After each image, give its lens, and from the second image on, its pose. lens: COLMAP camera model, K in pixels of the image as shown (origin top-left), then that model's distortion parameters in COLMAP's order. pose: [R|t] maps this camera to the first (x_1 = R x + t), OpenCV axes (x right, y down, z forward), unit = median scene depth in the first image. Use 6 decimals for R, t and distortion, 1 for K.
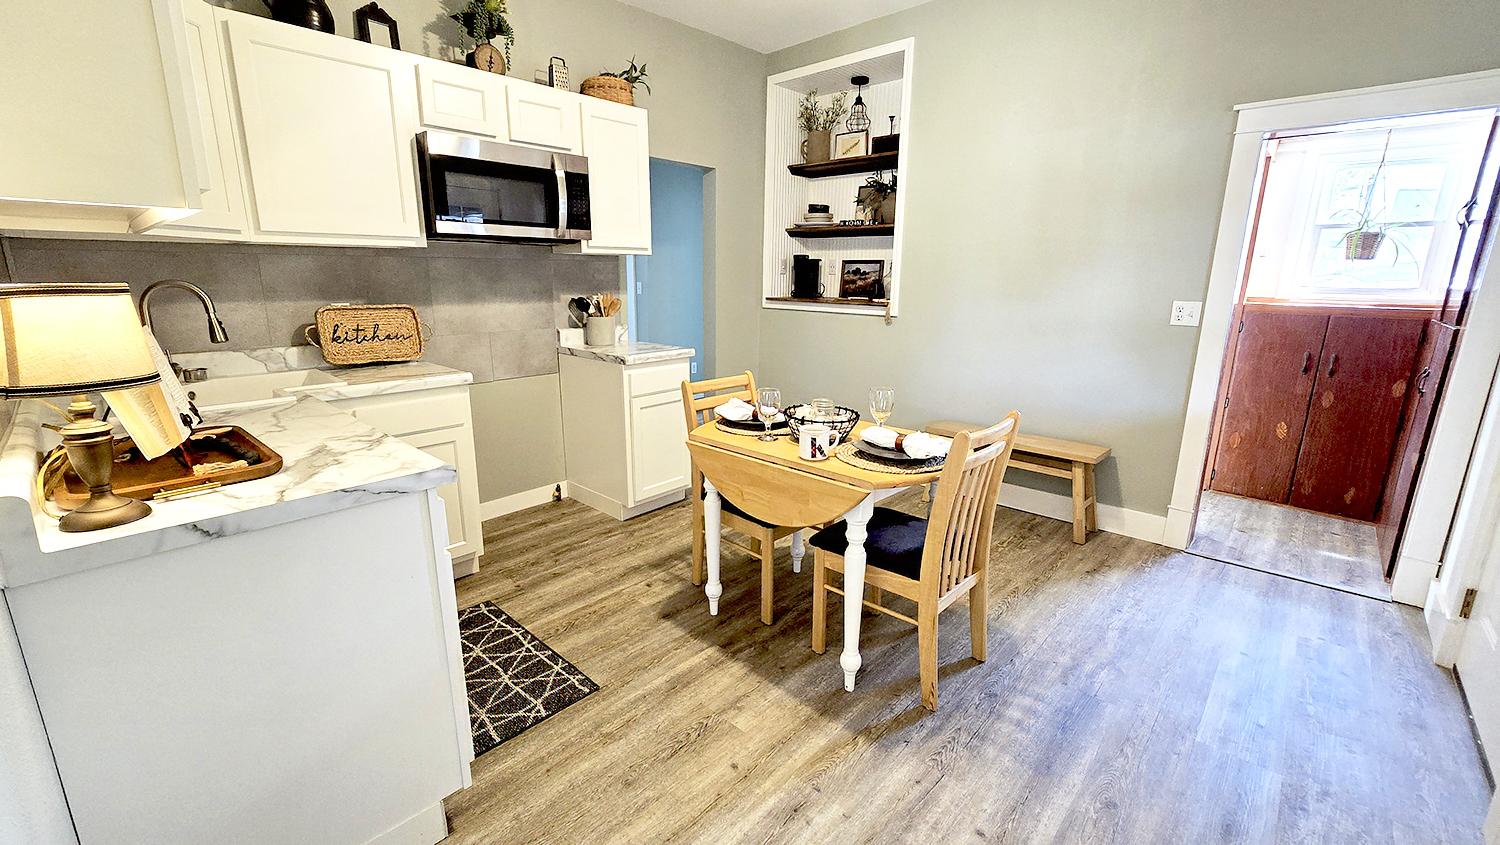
lens RADIAL K [[617.6, 0, 746.7], [0, 617.6, 416.9], [0, 0, 1]] dist [-0.003887, -0.000104]
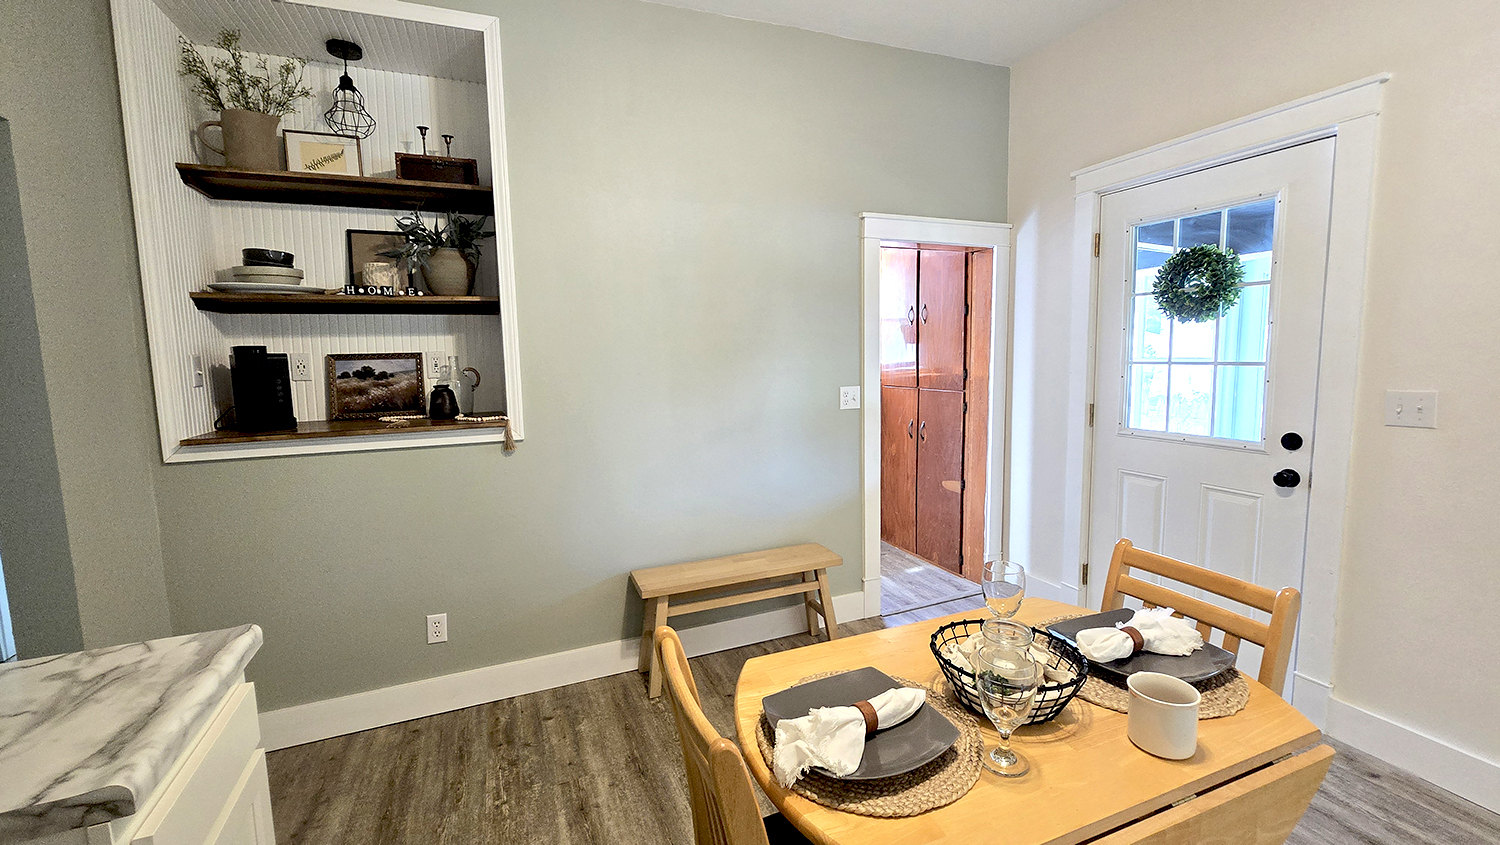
lens RADIAL K [[617.6, 0, 746.7], [0, 617.6, 416.9], [0, 0, 1]] dist [-0.003887, -0.000104]
pose [[0.411749, -0.117225, 0.903726, -0.269574], [0.231291, 0.972662, 0.020787, -0.168858], [-0.881457, 0.200465, 0.427606, 0.604182]]
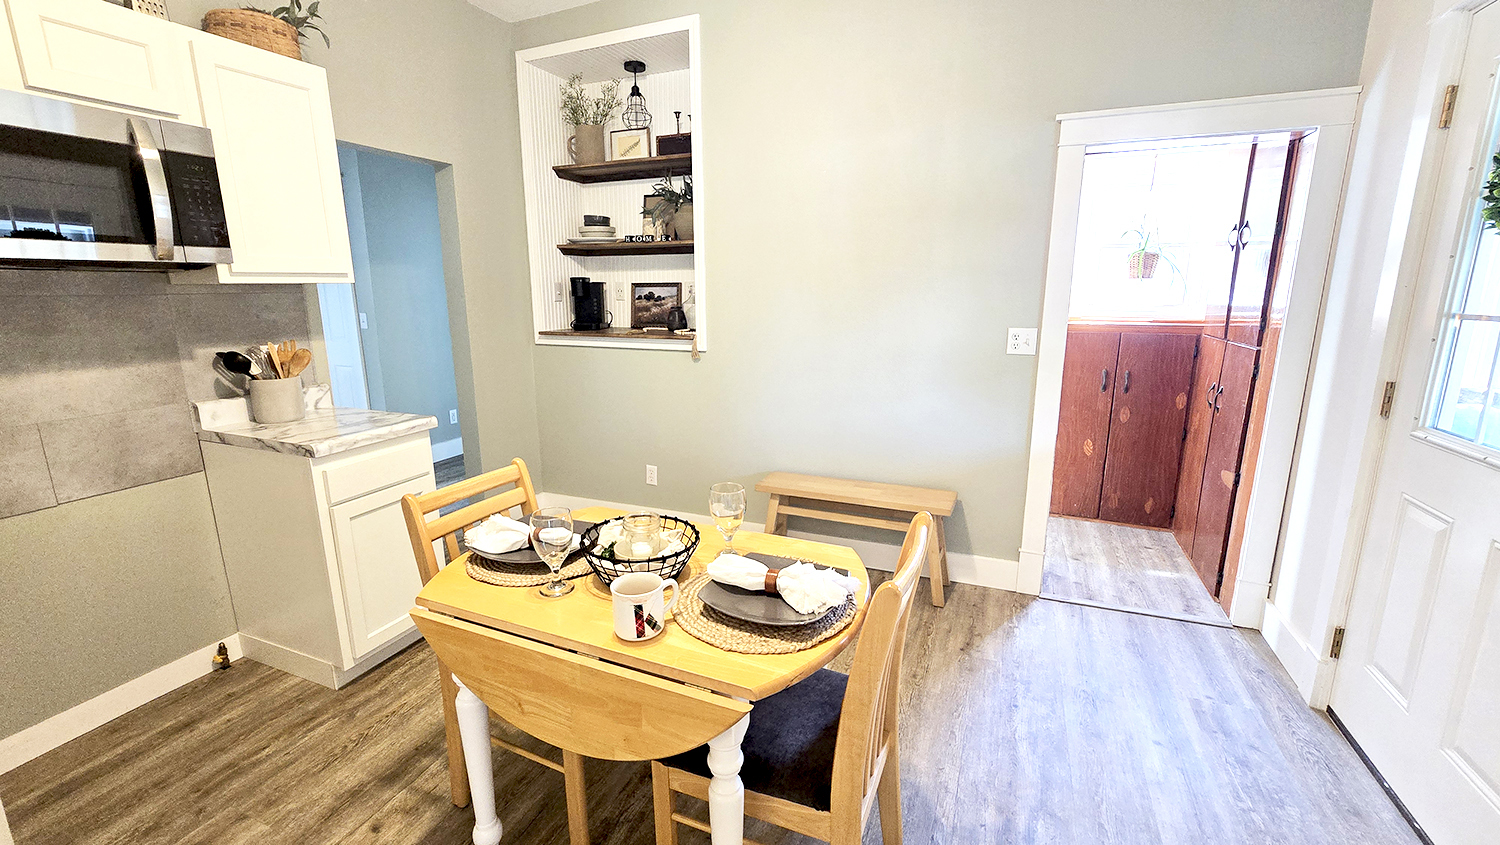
lens RADIAL K [[617.6, 0, 746.7], [0, 617.6, 416.9], [0, 0, 1]] dist [-0.003887, -0.000104]
pose [[0.940153, -0.085573, 0.329833, 0.015702], [0.092610, 0.995686, -0.005650, -0.075434], [-0.327926, 0.035858, 0.944022, 0.233264]]
